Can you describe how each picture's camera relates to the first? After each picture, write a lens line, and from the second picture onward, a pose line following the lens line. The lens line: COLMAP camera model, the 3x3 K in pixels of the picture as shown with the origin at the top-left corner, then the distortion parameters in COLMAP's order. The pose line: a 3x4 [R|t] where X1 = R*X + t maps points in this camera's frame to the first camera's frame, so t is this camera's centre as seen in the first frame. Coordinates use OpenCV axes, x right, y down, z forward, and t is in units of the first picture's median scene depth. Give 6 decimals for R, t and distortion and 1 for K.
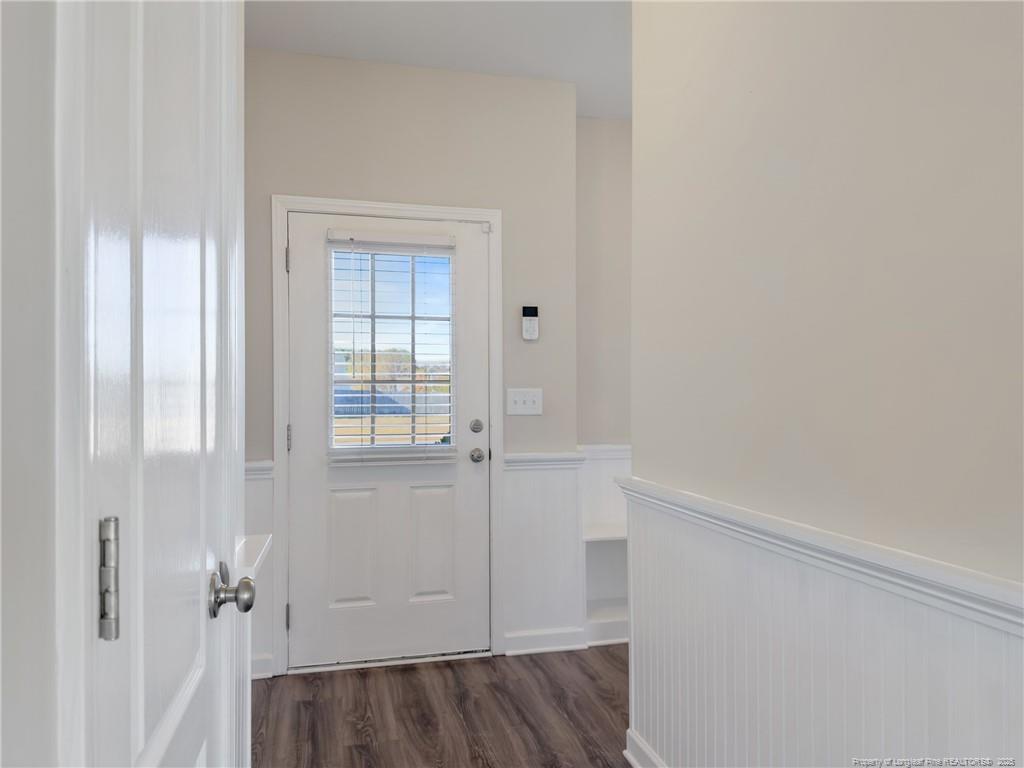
lens RADIAL K [[725.4, 0, 516.3], [0, 725.4, 385.4], [0, 0, 1]] dist [0.031699, -0.002109]
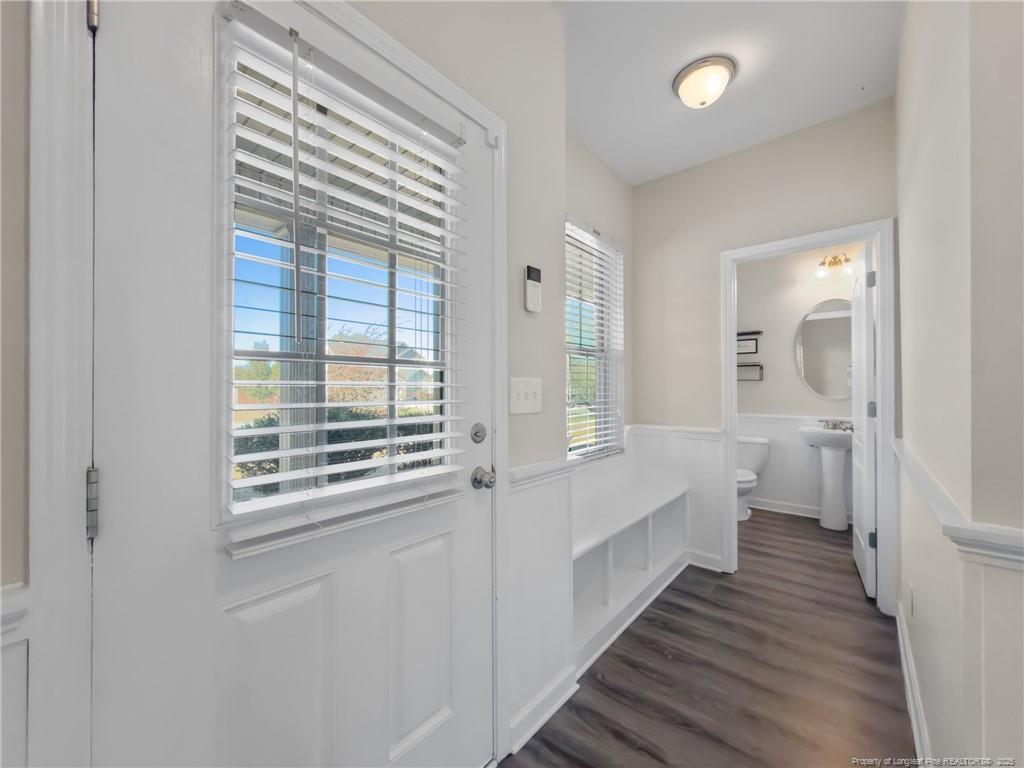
lens RADIAL K [[407.9, 0, 512.1], [0, 407.9, 385.4], [0, 0, 1]] dist [-0.010299, 0.000245]
pose [[0.814865, 0.005793, 0.579623, -0.243870], [-0.009026, 0.999956, 0.002695, 0.011564], [-0.579581, -0.007427, 0.814881, 0.679323]]
